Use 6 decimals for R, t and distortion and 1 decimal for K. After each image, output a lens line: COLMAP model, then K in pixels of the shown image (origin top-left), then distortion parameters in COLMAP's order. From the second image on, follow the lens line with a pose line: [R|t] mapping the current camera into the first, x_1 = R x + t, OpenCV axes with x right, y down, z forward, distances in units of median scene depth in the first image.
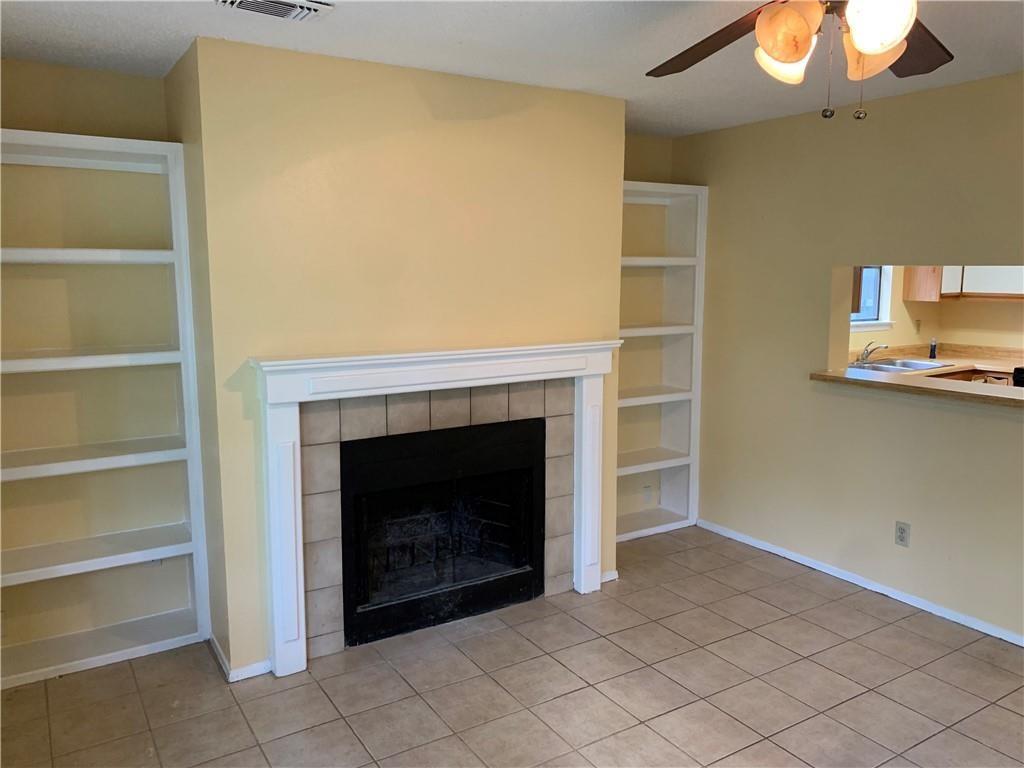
lens RADIAL K [[782.2, 0, 506.1], [0, 782.2, 383.9], [0, 0, 1]] dist [0.026332, -0.033857]
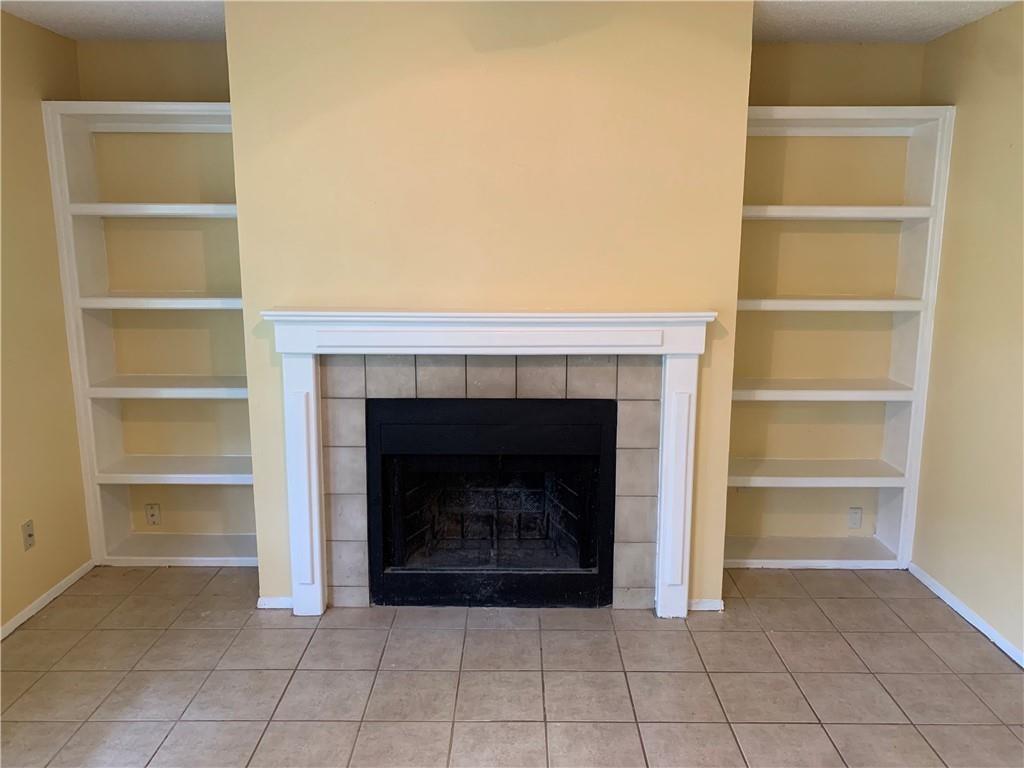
lens RADIAL K [[782.2, 0, 514.2], [0, 782.2, 374.9], [0, 0, 1]] dist [0.026332, -0.033857]
pose [[0.845716, 0.100153, -0.524150, 0.412401], [-0.079803, 0.994921, 0.061345, -0.027565], [0.527632, -0.010052, 0.849413, 0.236051]]
